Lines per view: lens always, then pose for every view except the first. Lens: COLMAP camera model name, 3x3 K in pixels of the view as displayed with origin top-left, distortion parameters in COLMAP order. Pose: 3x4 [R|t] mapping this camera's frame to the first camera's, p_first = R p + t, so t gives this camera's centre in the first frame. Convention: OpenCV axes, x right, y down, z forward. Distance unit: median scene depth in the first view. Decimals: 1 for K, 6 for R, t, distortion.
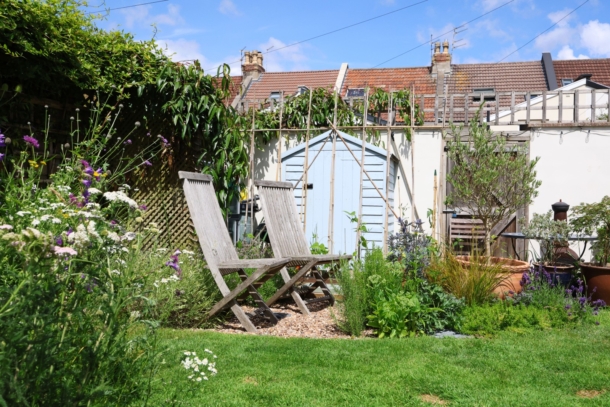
lens RADIAL K [[554.5, 0, 305.0], [0, 554.5, 203.5], [0, 0, 1]] dist [-0.003039, -0.002587]
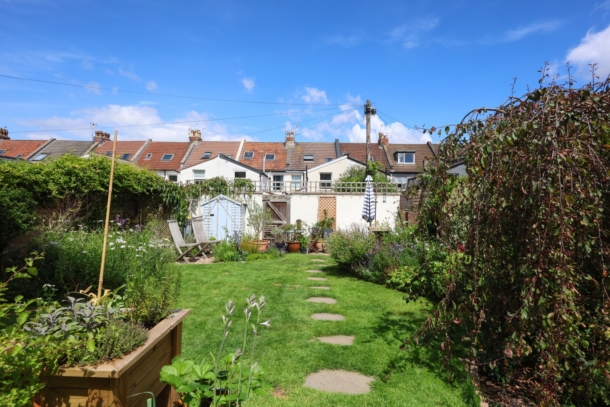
lens RADIAL K [[298.3, 0, 300.1], [0, 298.3, 203.5], [0, 0, 1]] dist [0.040194, 0.000186]
pose [[0.971813, -0.001011, 0.235750, 0.116081], [0.001104, 0.999999, -0.000261, -0.126626], [-0.235750, 0.000514, 0.971814, -0.845876]]
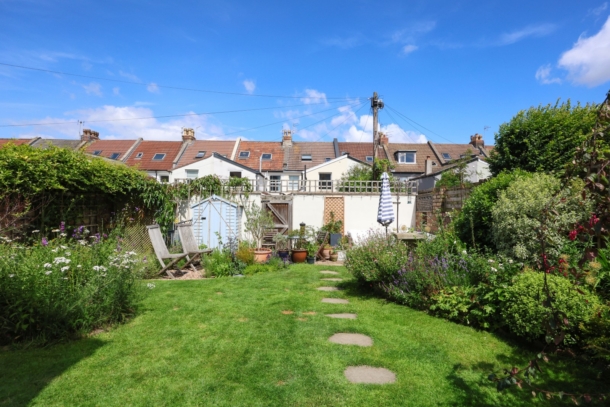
lens RADIAL K [[298.9, 0, 305.0], [0, 298.9, 203.5], [0, 0, 1]] dist [-0.000954, -0.000177]
pose [[0.963985, -0.001927, 0.265949, 0.123539], [0.003091, 0.999987, -0.003958, -0.128456], [-0.265938, 0.004637, 0.963979, -0.573199]]
